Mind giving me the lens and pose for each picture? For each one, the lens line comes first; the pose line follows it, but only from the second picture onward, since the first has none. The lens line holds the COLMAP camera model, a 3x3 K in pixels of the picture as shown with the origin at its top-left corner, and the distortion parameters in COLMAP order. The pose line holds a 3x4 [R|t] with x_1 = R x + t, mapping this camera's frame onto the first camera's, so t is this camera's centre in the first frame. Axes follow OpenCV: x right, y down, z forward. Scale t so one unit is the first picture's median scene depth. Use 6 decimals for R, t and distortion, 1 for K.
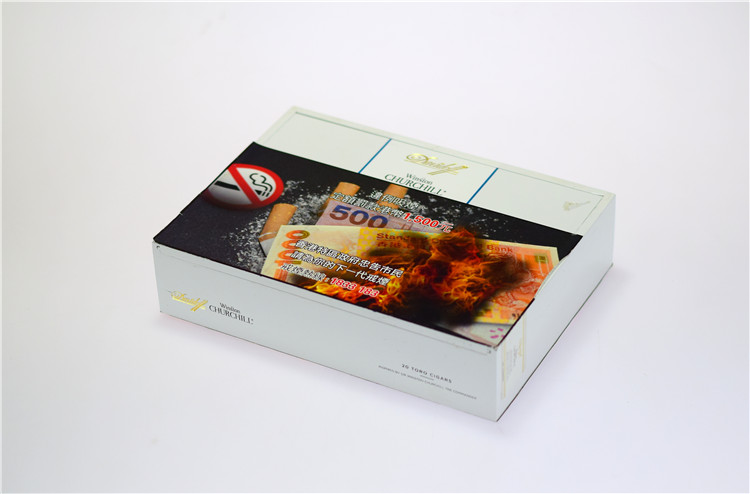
lens RADIAL K [[1659.6, 0, 375.1], [0, 1659.6, 245.1], [0, 0, 1]] dist [-0.032026, 0.000000]
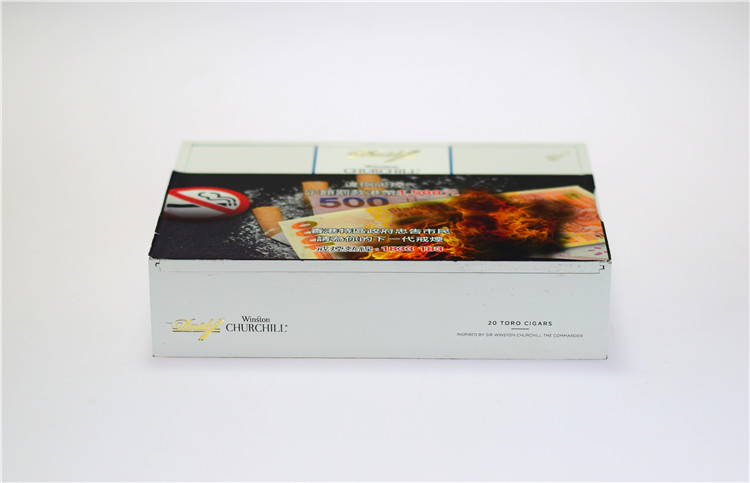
lens RADIAL K [[1763.0, 0, 375.6], [0, 1763.0, 242.4], [0, 0, 1]] dist [0.046036, 0.000000]
pose [[0.910530, -0.172759, 0.375619, -0.360282], [0.244075, 0.957916, -0.151081, 0.150297], [-0.333710, 0.229243, 0.914377, 0.158758]]
